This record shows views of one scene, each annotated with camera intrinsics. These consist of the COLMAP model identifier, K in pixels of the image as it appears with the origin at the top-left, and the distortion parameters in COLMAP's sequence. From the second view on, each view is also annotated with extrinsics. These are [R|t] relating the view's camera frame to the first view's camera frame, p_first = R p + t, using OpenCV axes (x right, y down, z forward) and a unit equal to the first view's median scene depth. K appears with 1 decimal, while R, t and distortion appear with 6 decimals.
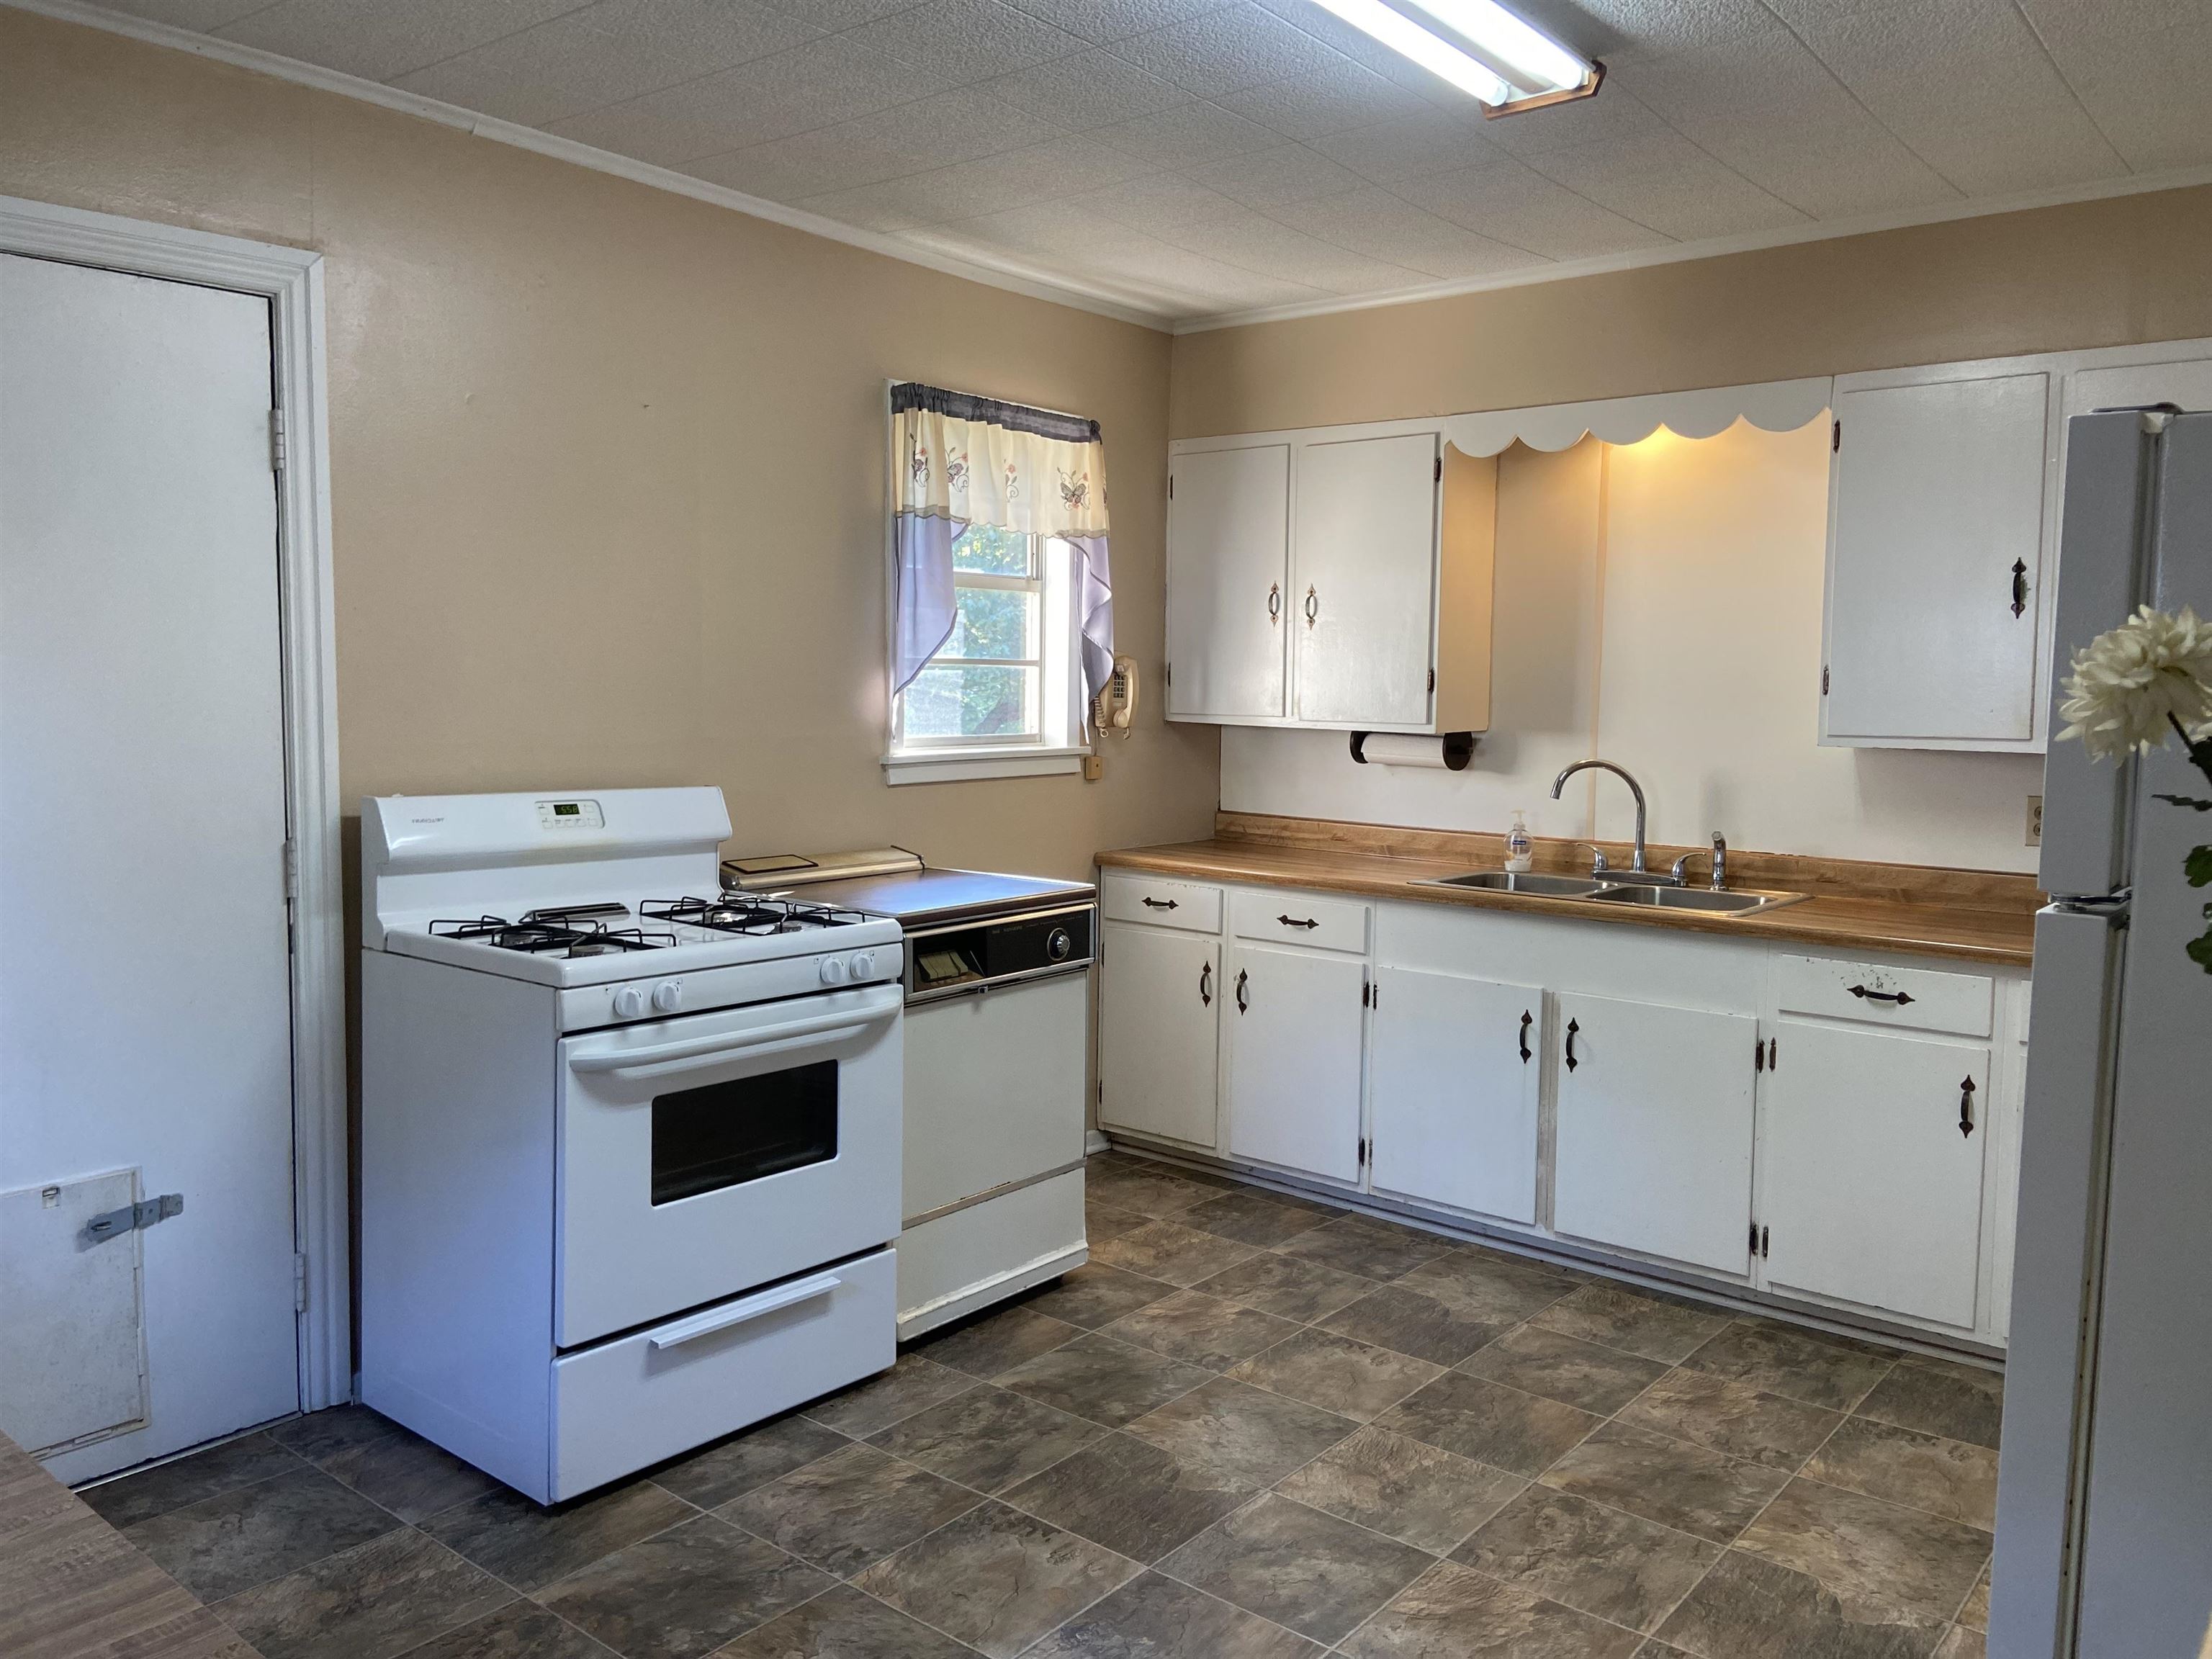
lens RADIAL K [[1675.4, 0, 1088.3], [0, 1675.4, 829.9], [0, 0, 1]] dist [0.052699, -0.012561]
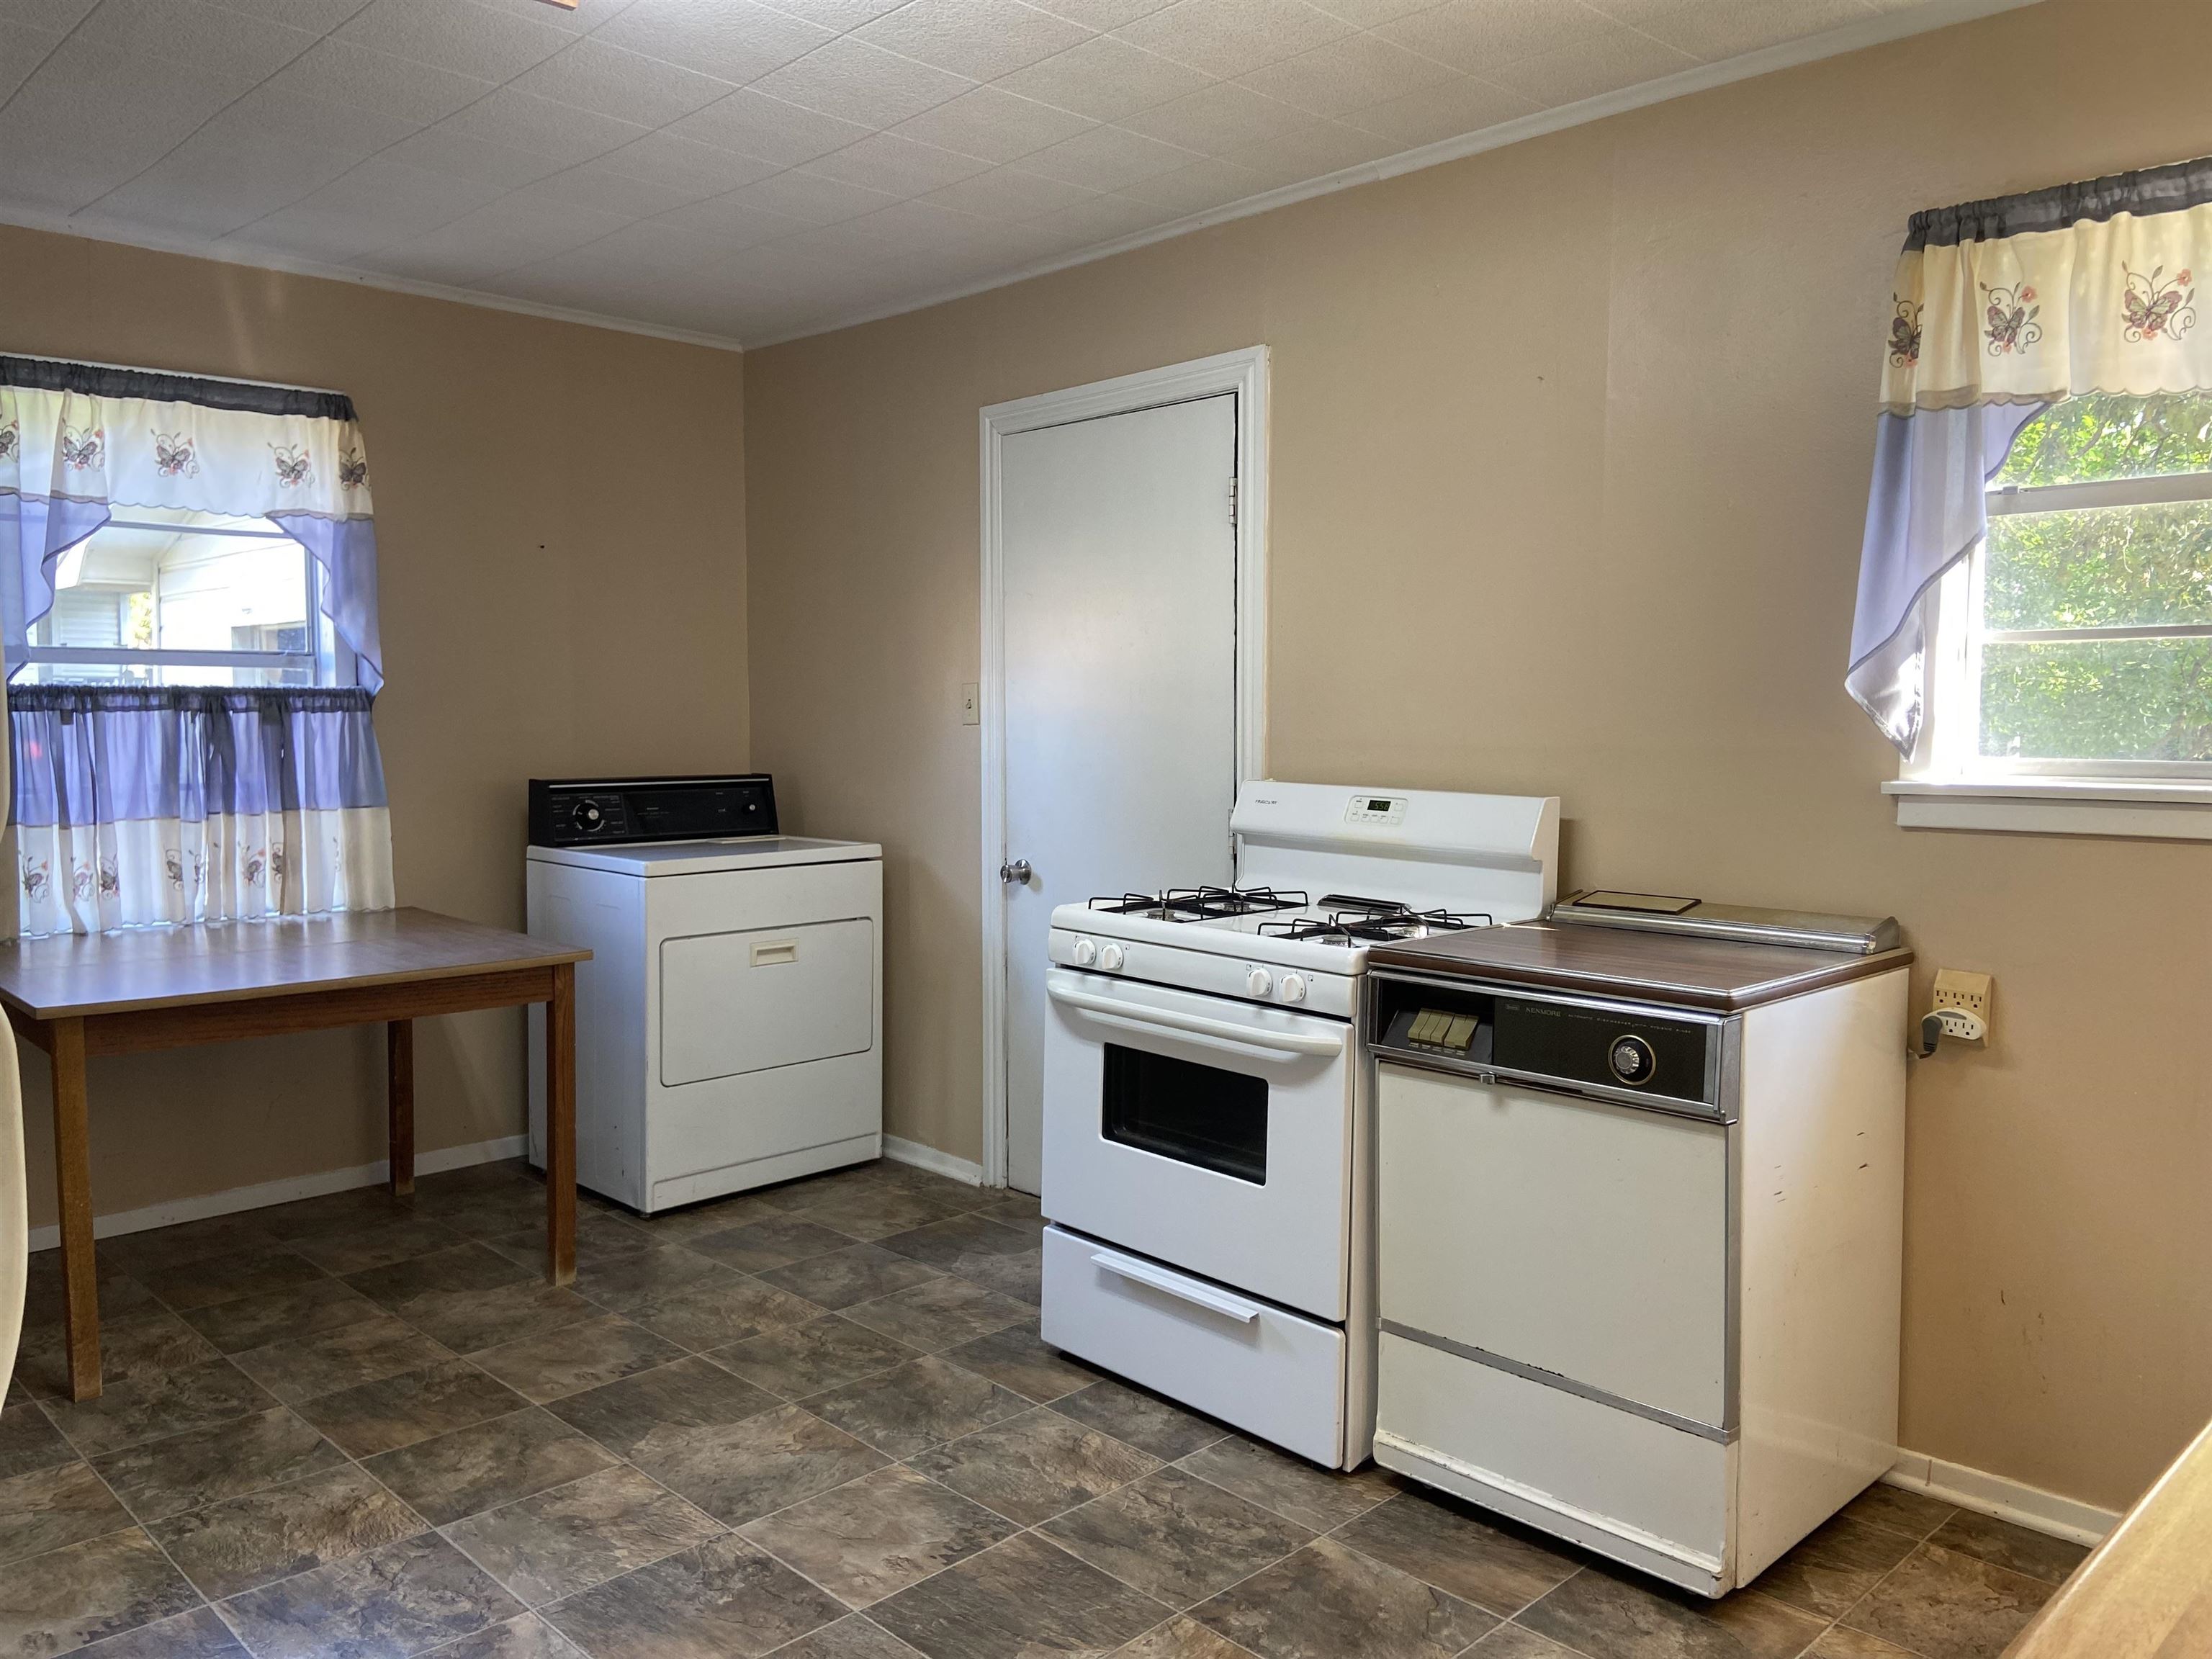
lens RADIAL K [[1675.4, 0, 1088.2], [0, 1675.4, 826.6], [0, 0, 1]] dist [0.052699, -0.012561]
pose [[-0.115164, 0.057732, -0.991667, 0.804794], [-0.094979, 0.993096, 0.068845, -0.058577], [0.988795, 0.102116, -0.108885, 1.034372]]
